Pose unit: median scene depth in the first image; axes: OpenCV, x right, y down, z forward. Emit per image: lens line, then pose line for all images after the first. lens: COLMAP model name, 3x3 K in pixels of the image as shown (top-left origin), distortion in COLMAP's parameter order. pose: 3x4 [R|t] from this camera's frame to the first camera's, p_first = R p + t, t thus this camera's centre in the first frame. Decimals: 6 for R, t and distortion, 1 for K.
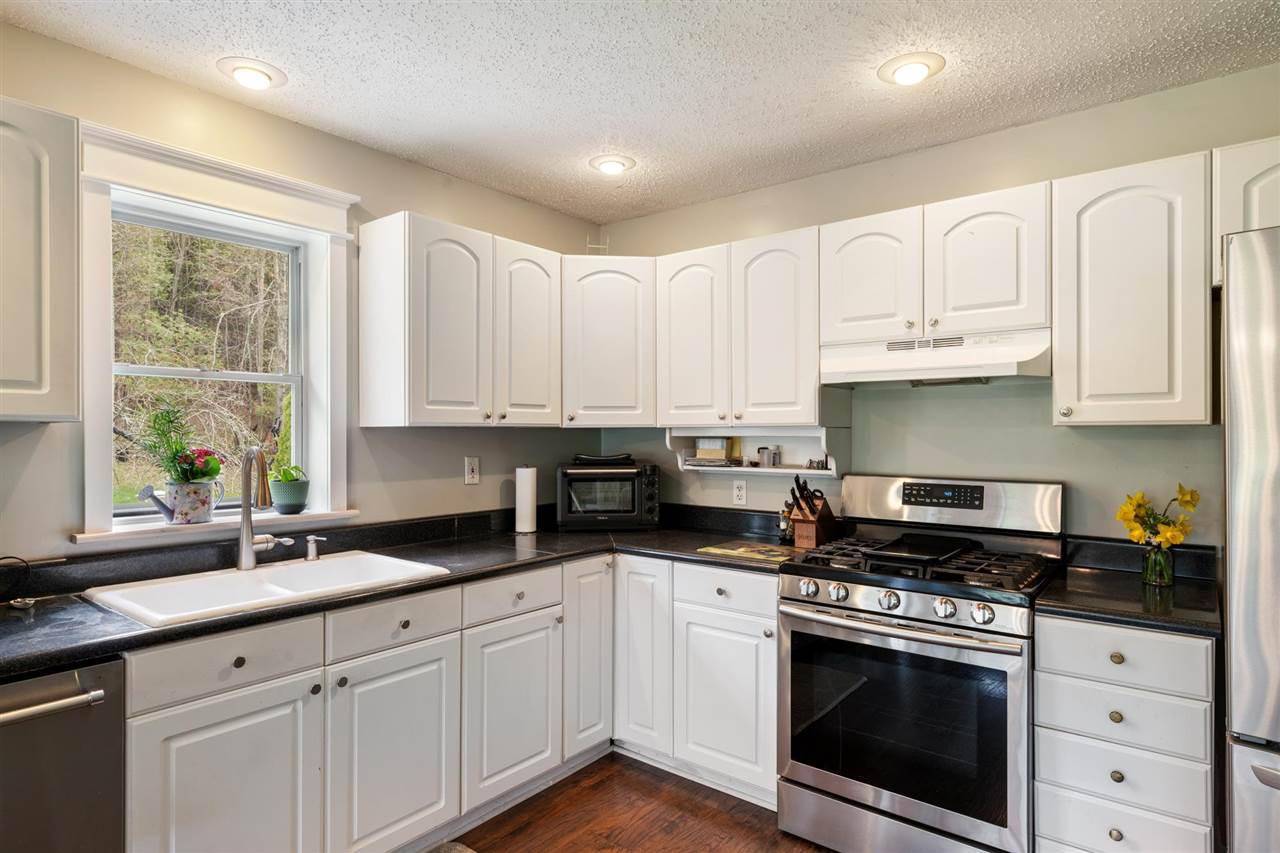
lens RADIAL K [[714.1, 0, 636.4], [0, 714.1, 432.2], [0, 0, 1]] dist [0.011832, 0.001949]
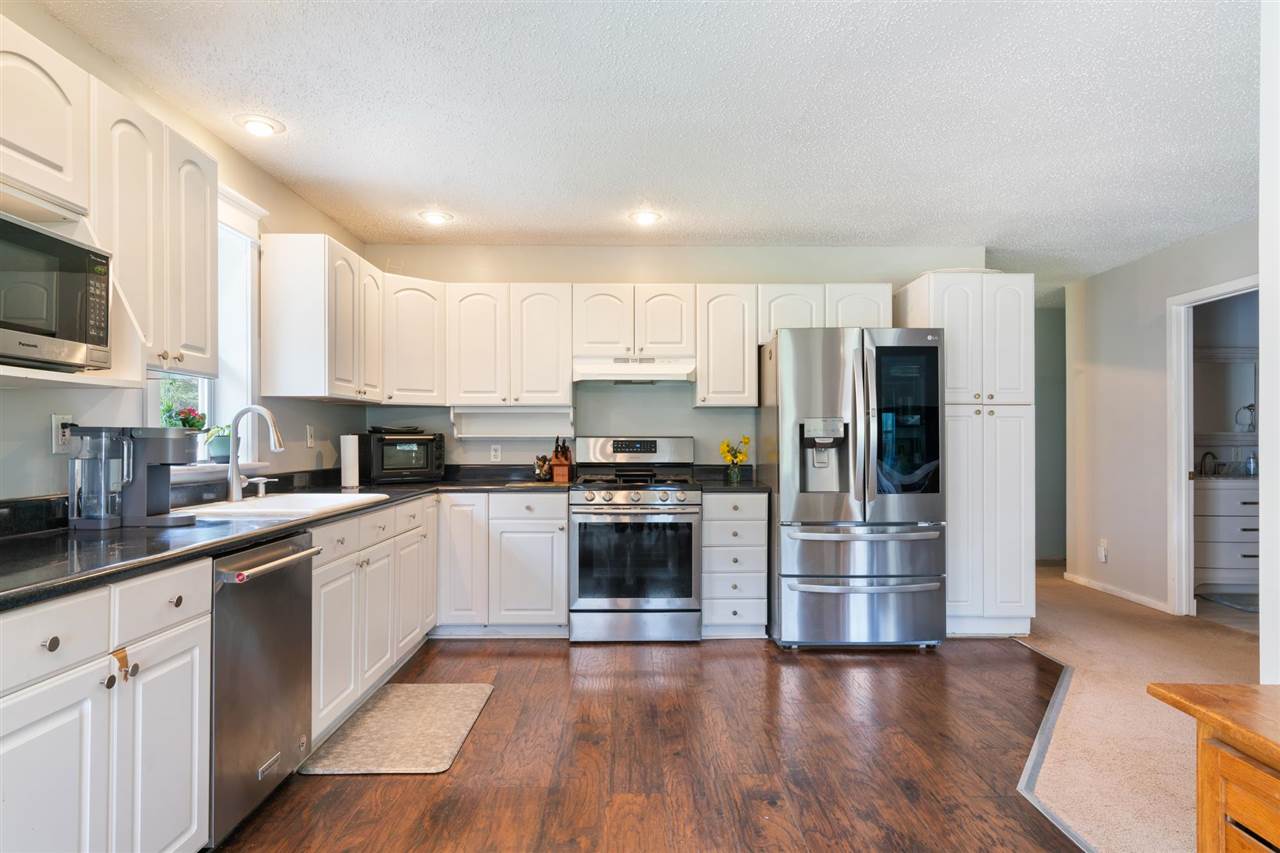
lens RADIAL K [[714.1, 0, 647.3], [0, 714.1, 426.6], [0, 0, 1]] dist [0.011832, 0.001949]
pose [[0.782344, 0.007802, 0.622798, -0.664029], [-0.001330, 0.999940, -0.010856, 0.059775], [-0.622845, 0.007665, 0.782307, -0.407135]]
